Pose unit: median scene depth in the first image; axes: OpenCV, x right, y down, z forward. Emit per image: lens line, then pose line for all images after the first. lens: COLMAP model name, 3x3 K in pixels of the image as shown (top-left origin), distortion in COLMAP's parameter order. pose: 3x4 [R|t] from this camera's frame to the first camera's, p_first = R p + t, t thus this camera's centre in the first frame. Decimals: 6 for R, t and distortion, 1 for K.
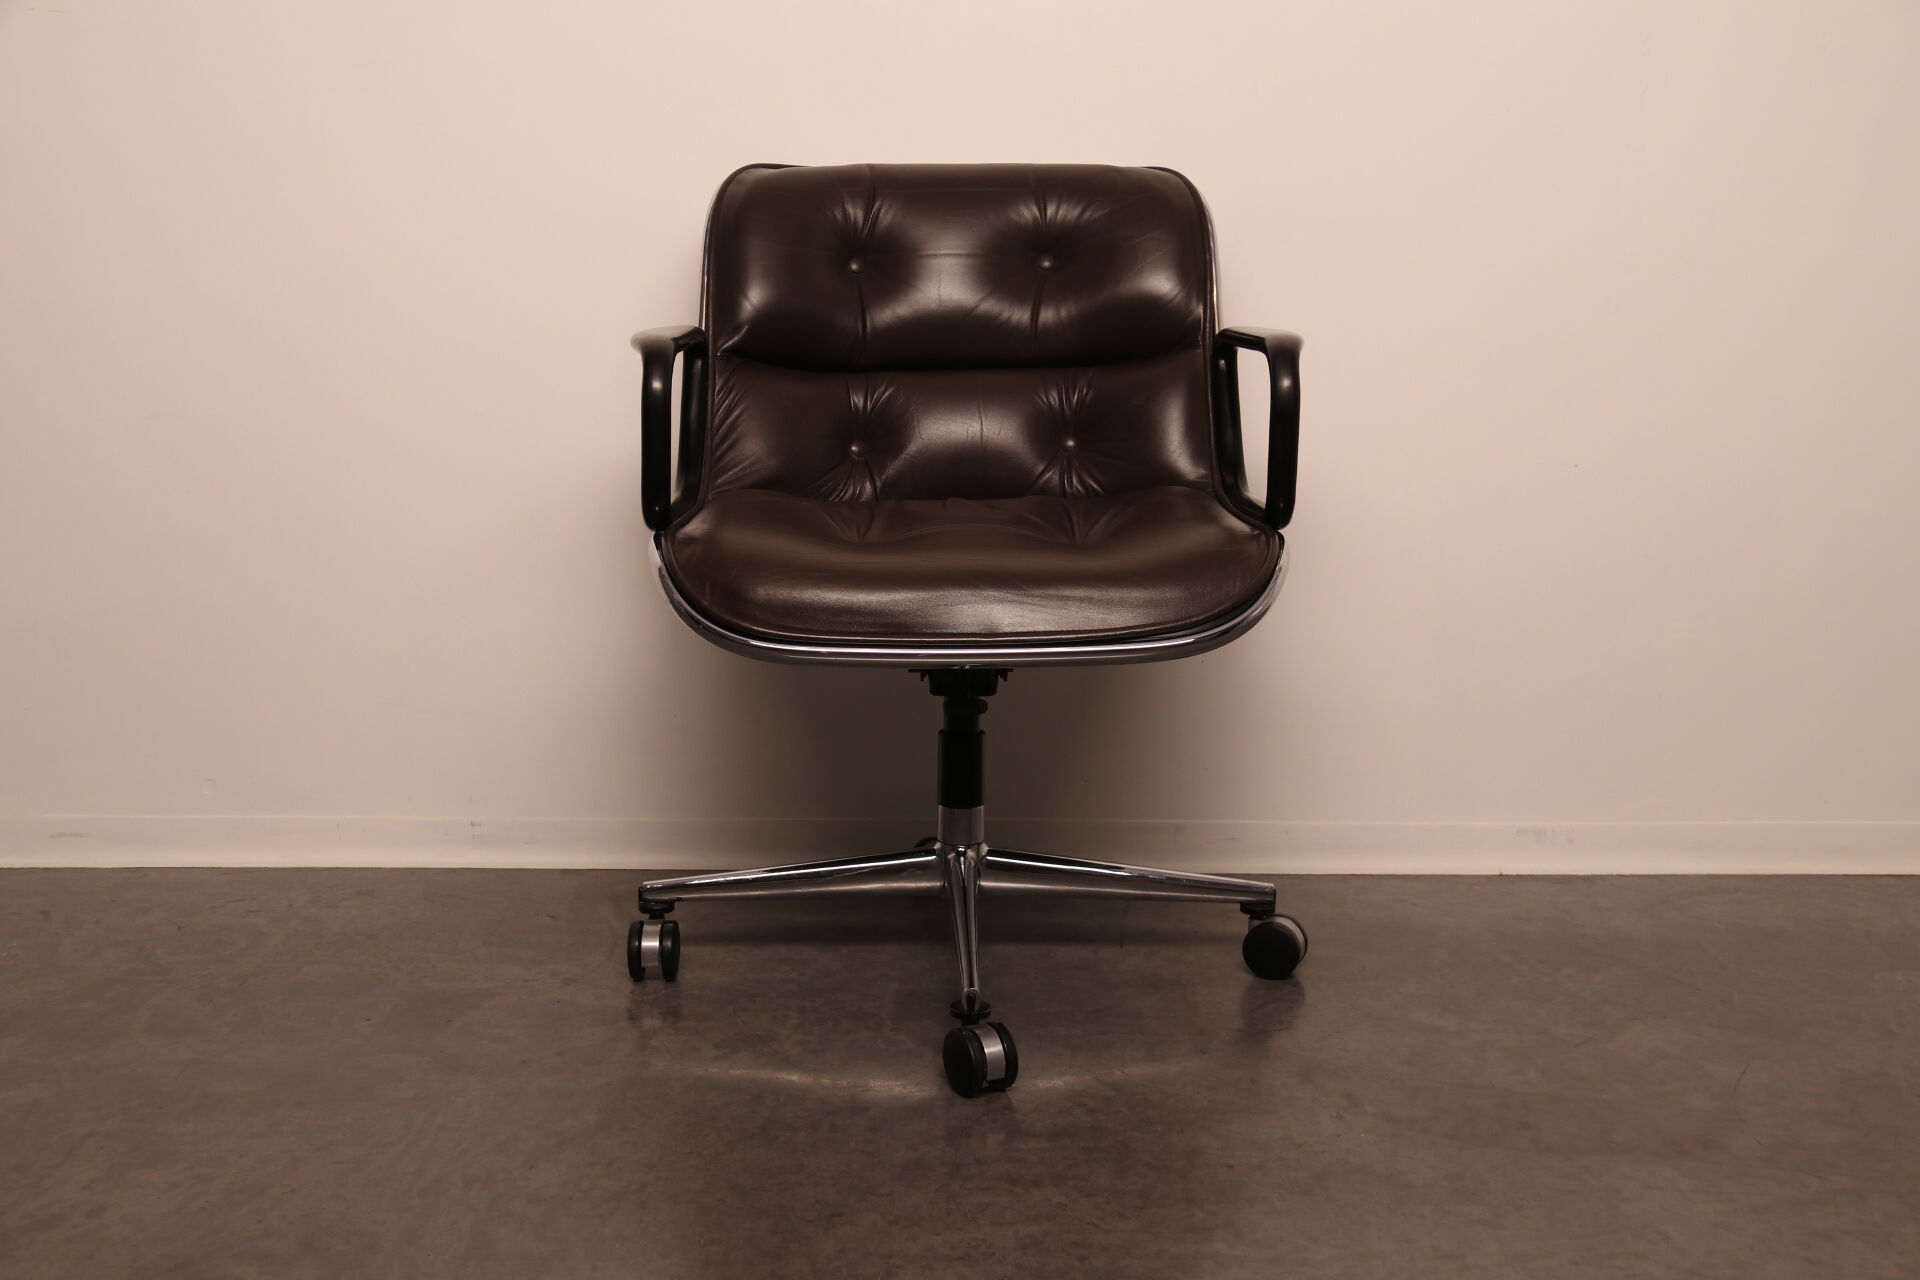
lens RADIAL K [[2199.3, 0, 948.6], [0, 2199.3, 650.4], [0, 0, 1]] dist [-0.026021, 0.000000]
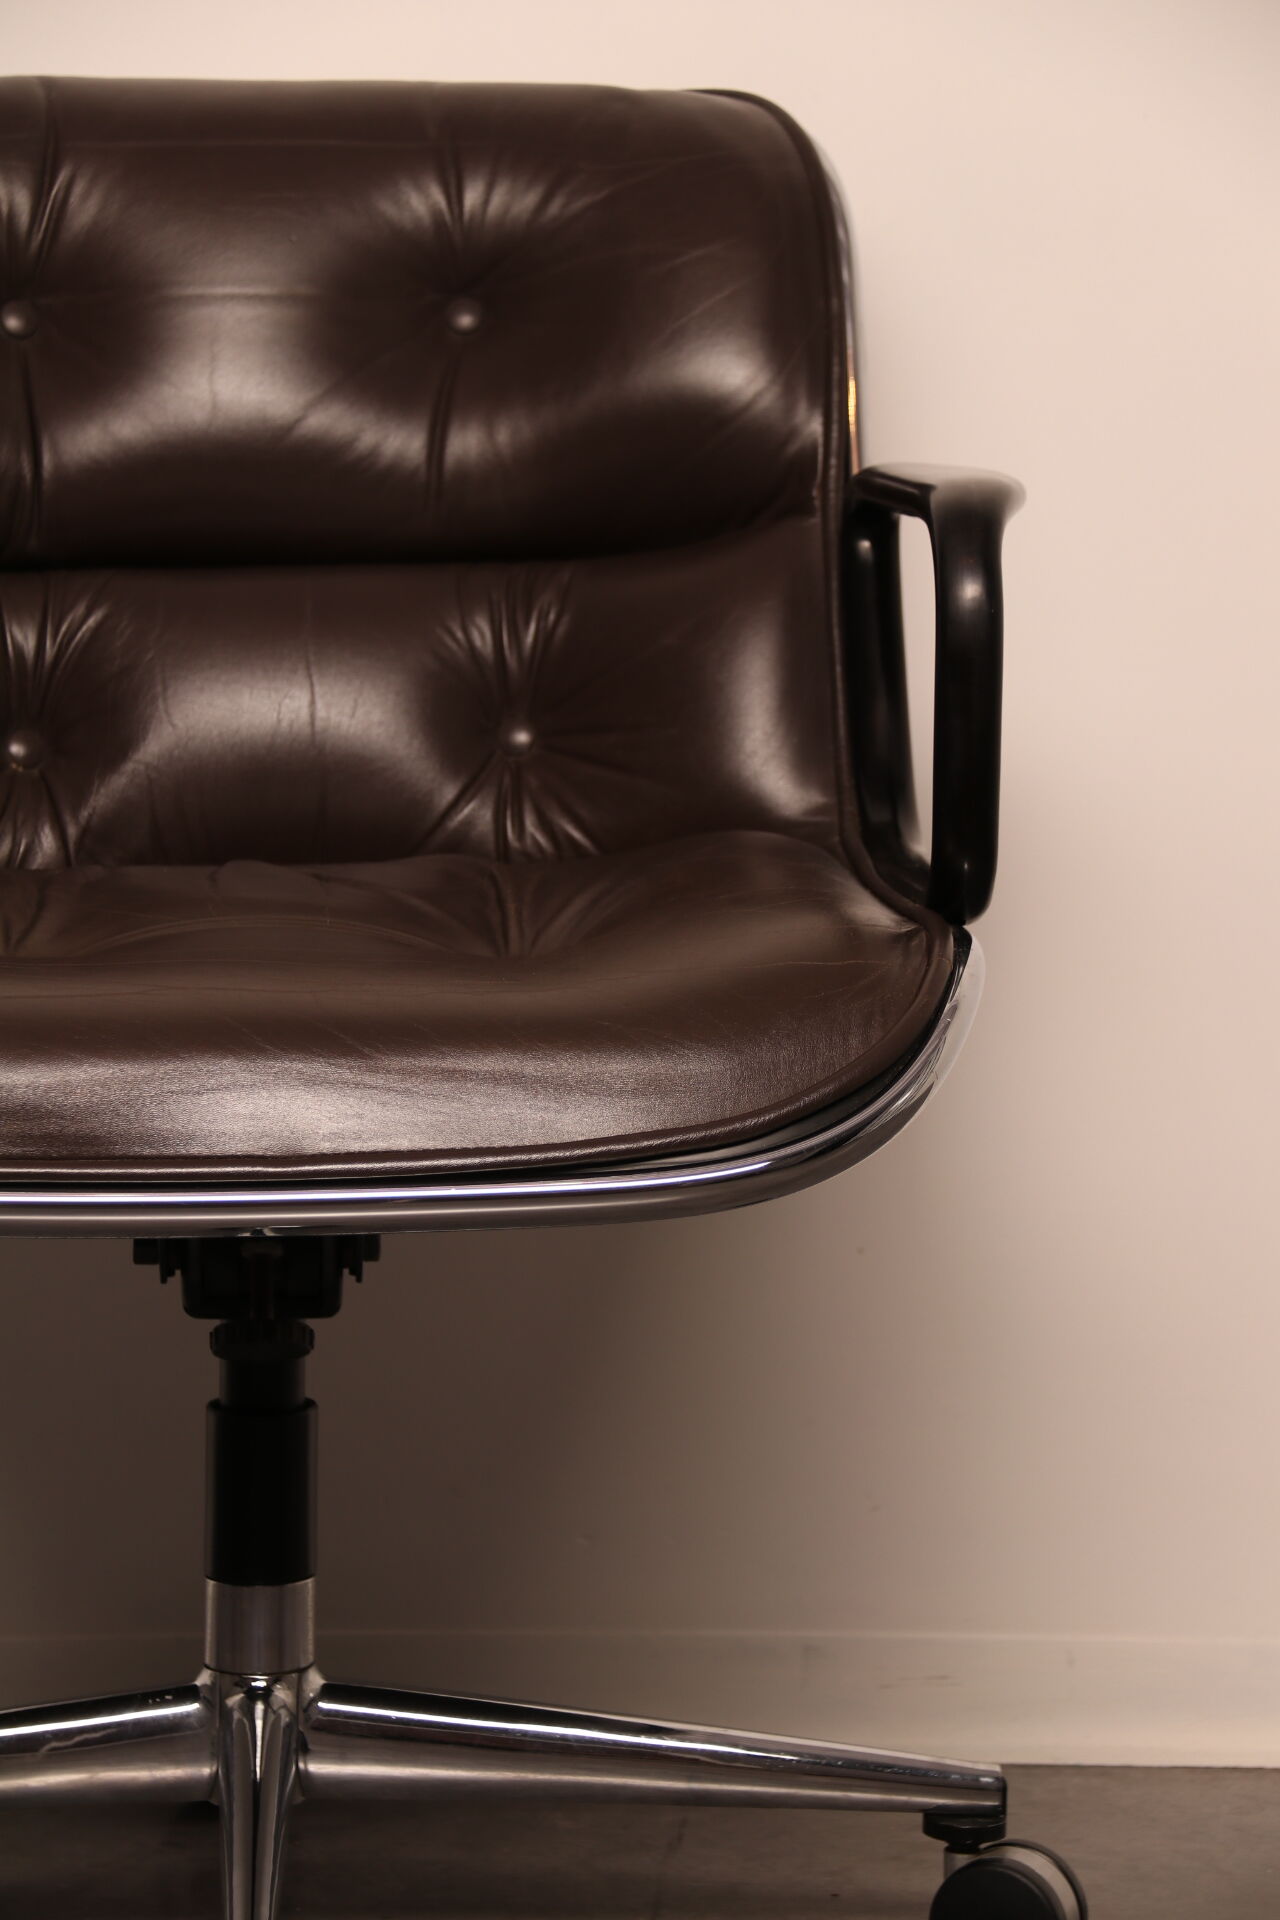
lens RADIAL K [[6004.6, 0, 652.0], [0, 6004.6, 983.6], [0, 0, 1]] dist [0.869239, 0.000000]
pose [[0.999951, -0.005629, 0.008164, 0.074714], [0.006165, 0.997723, -0.067160, 0.035816], [-0.007768, 0.067207, 0.997709, -0.189944]]
